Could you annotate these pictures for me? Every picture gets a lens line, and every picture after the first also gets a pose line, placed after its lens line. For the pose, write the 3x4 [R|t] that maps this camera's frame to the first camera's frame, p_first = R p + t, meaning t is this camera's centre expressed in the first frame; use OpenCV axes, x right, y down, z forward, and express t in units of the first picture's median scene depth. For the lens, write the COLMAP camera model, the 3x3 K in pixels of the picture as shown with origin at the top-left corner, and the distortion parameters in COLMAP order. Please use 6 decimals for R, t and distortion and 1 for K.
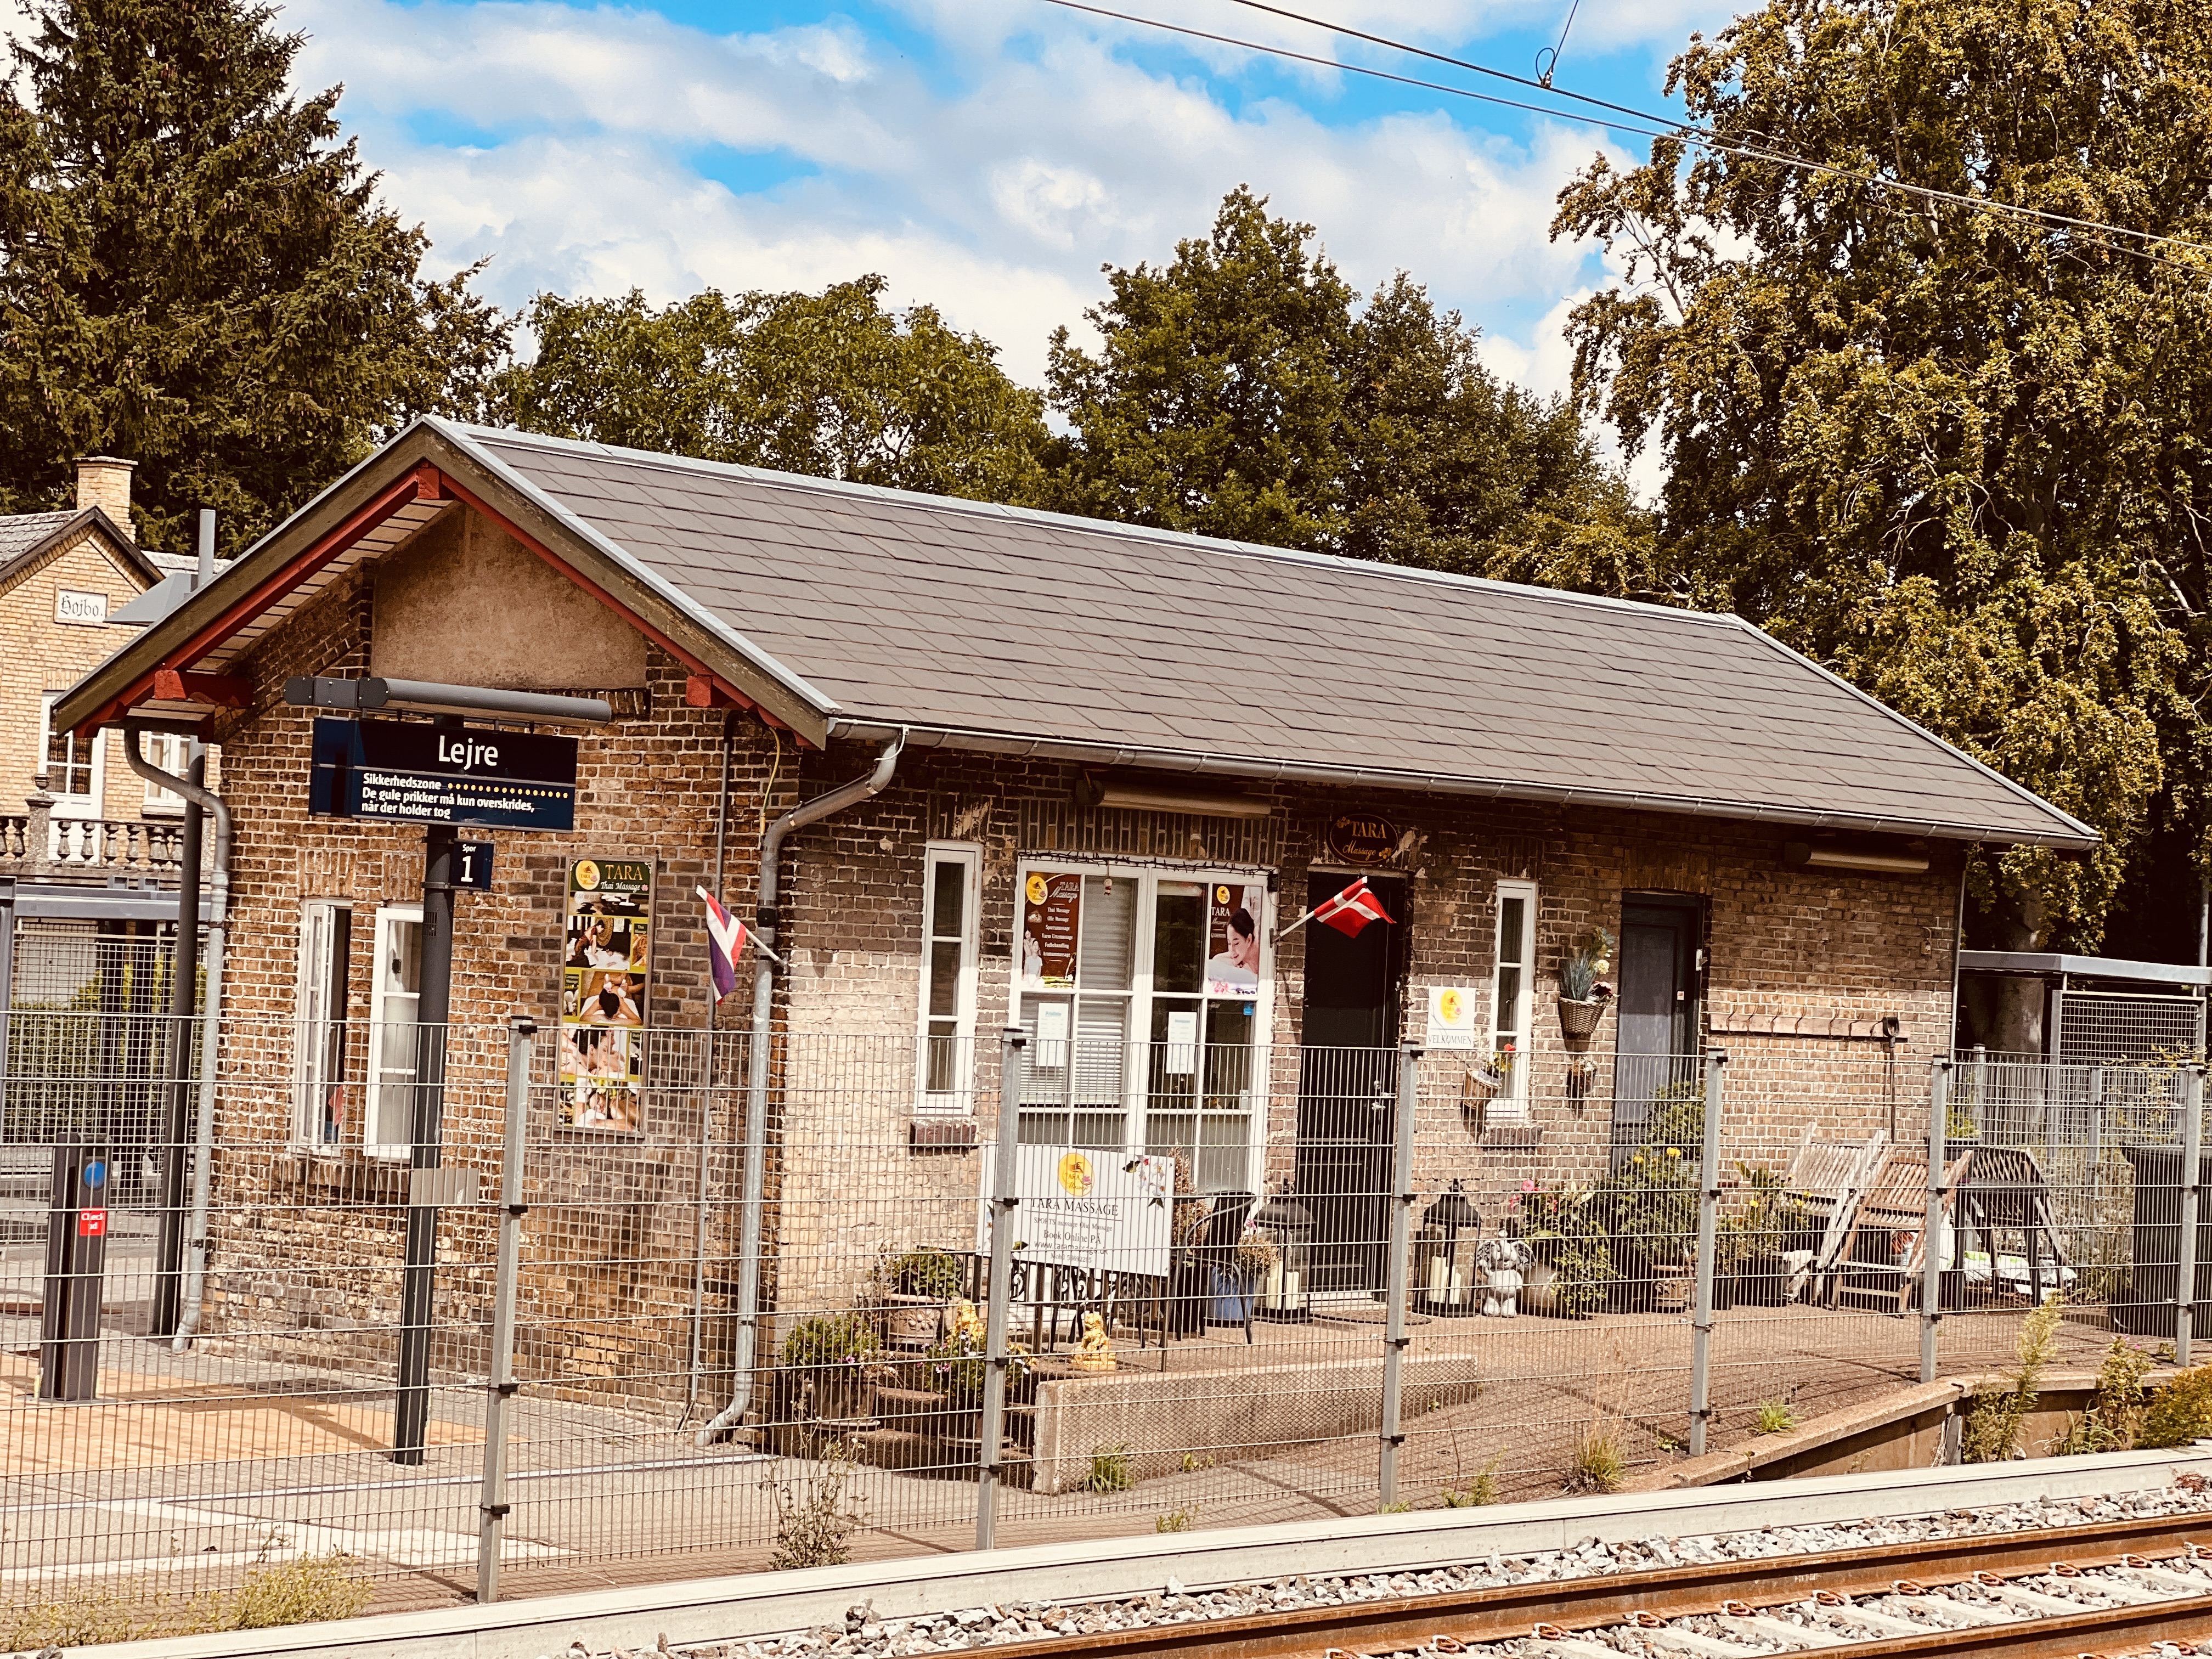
lens RADIAL K [[4887.7, 0, 1106.0], [0, 4887.7, 829.5], [0, 0, 1]] dist [-0.401759, 8.519393]
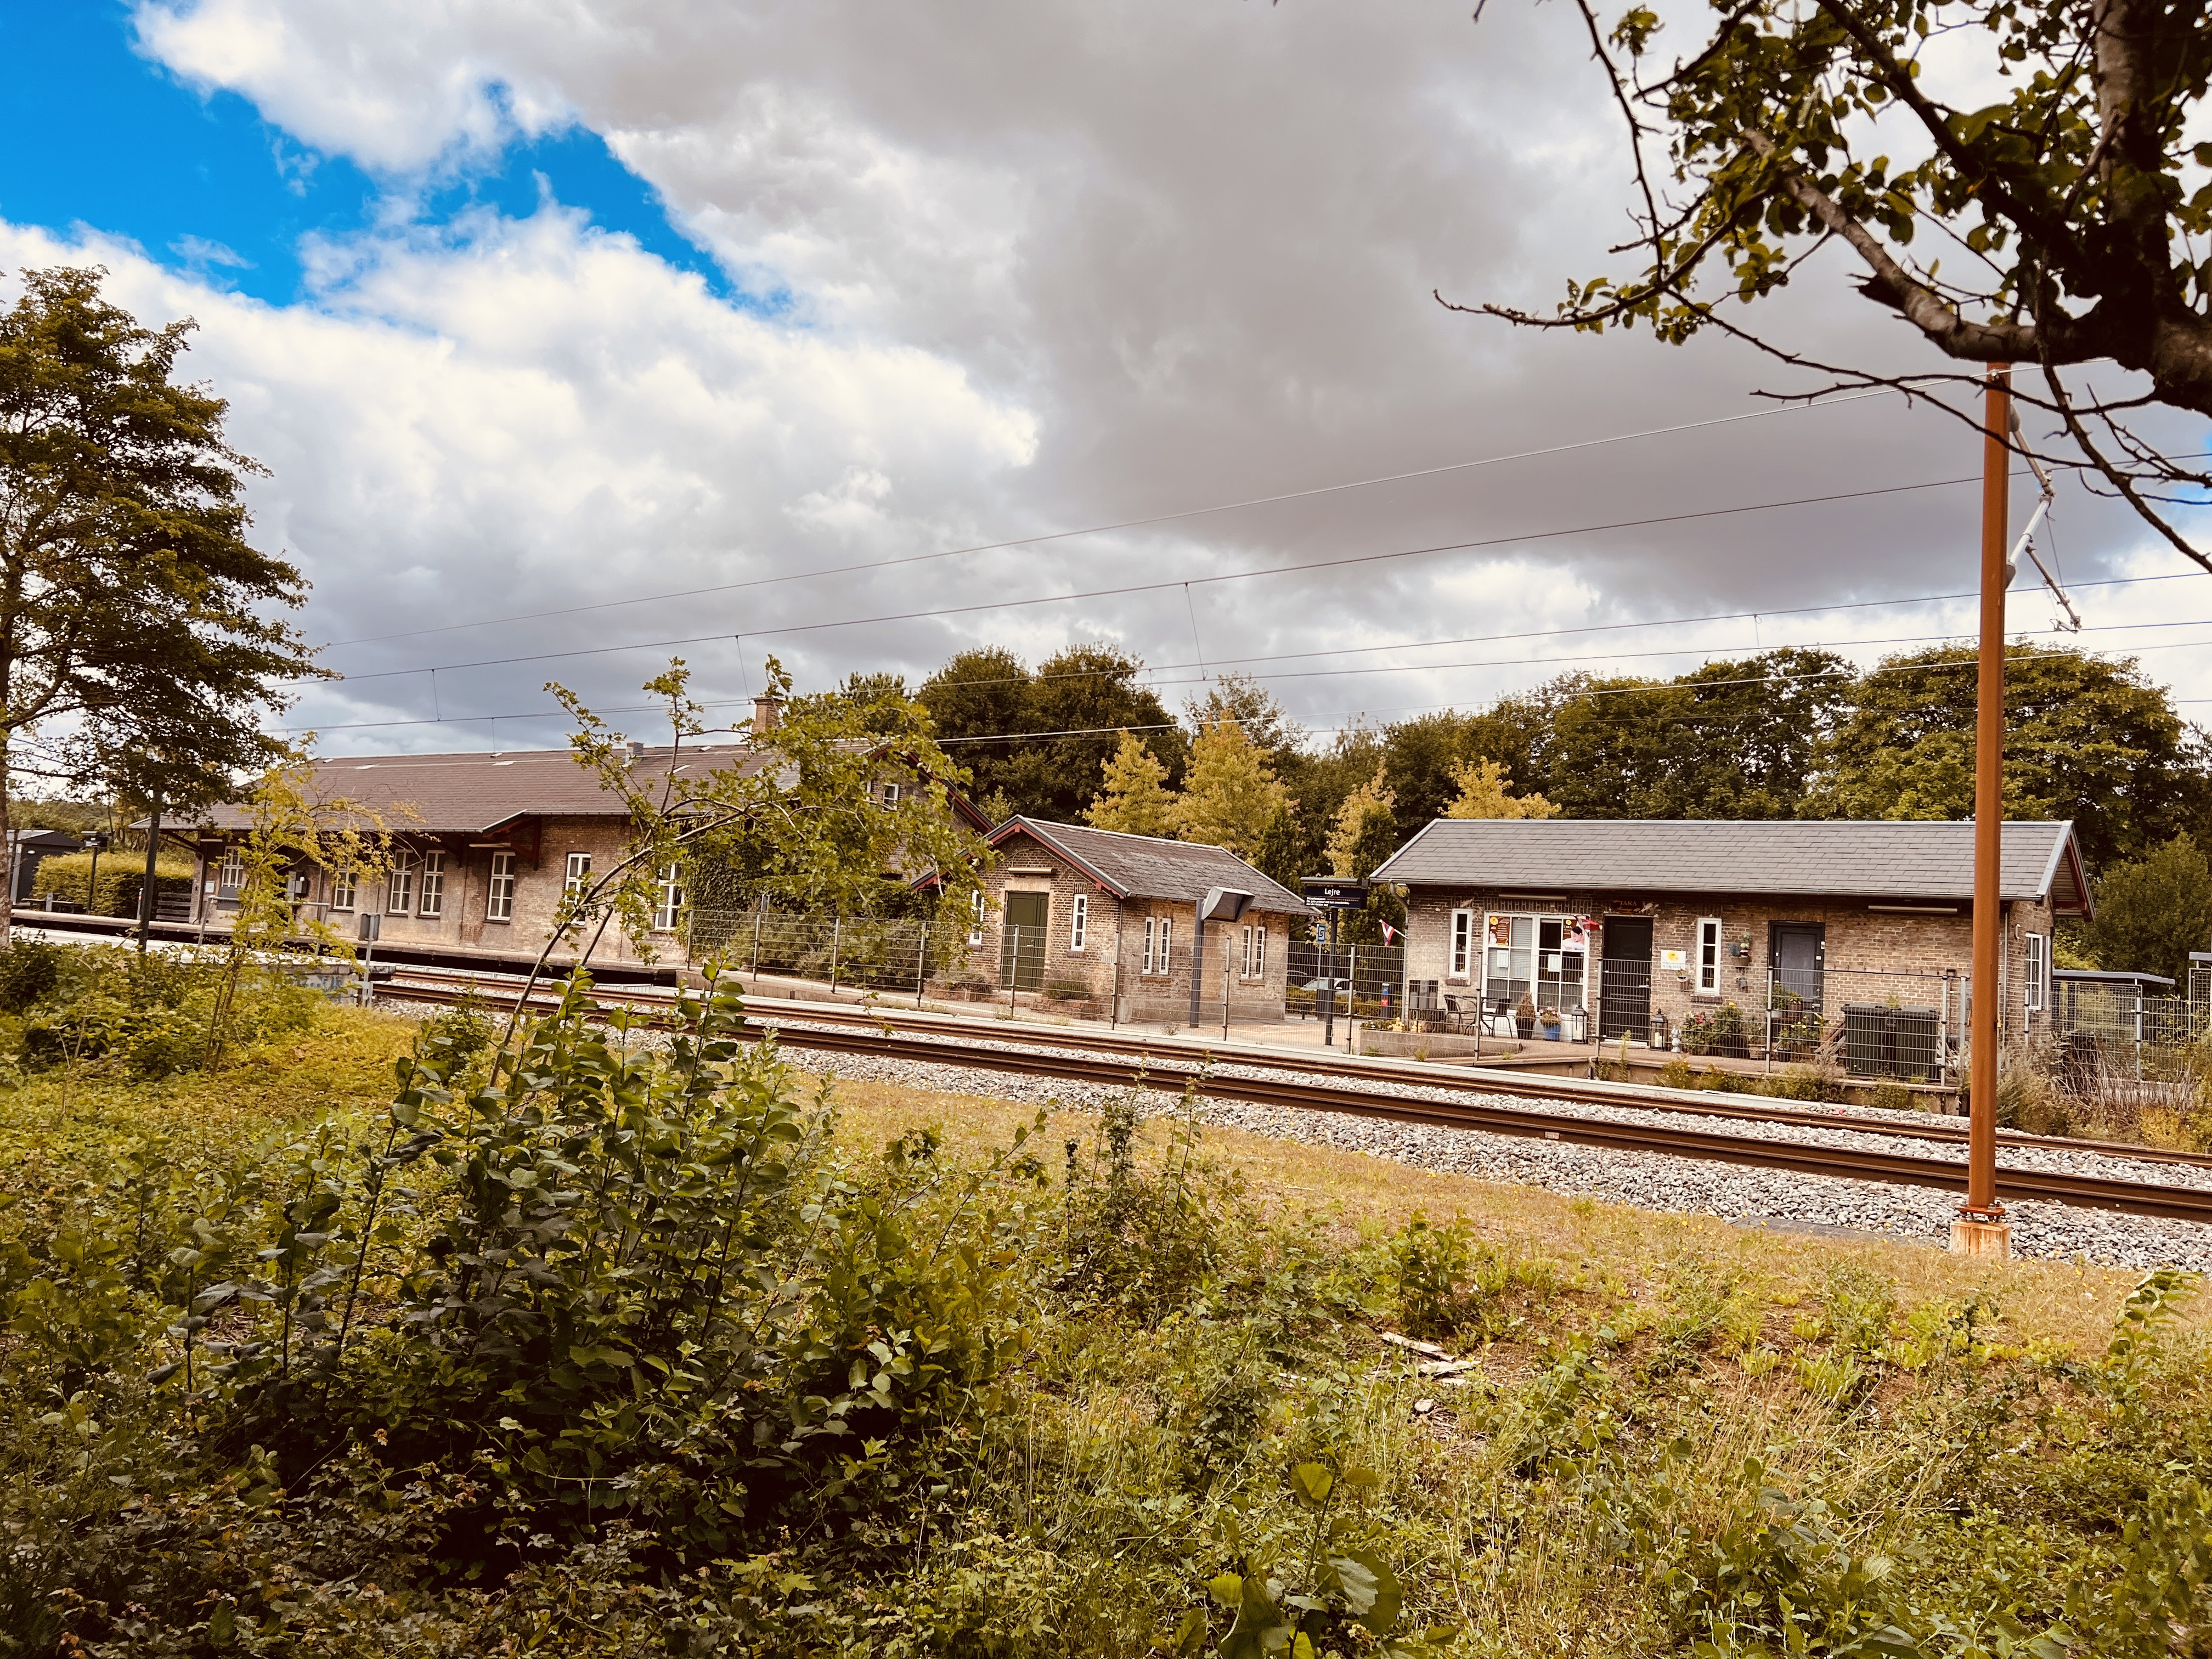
lens RADIAL K [[1641.6, 0, 1106.0], [0, 1641.6, 829.5], [0, 0, 1]] dist [0.004467, -0.000245]
pose [[0.073765, -0.099033, -0.992346, 1.263952], [-0.022208, 0.994647, -0.100914, 0.078705], [0.997028, 0.029482, 0.071171, 0.600195]]
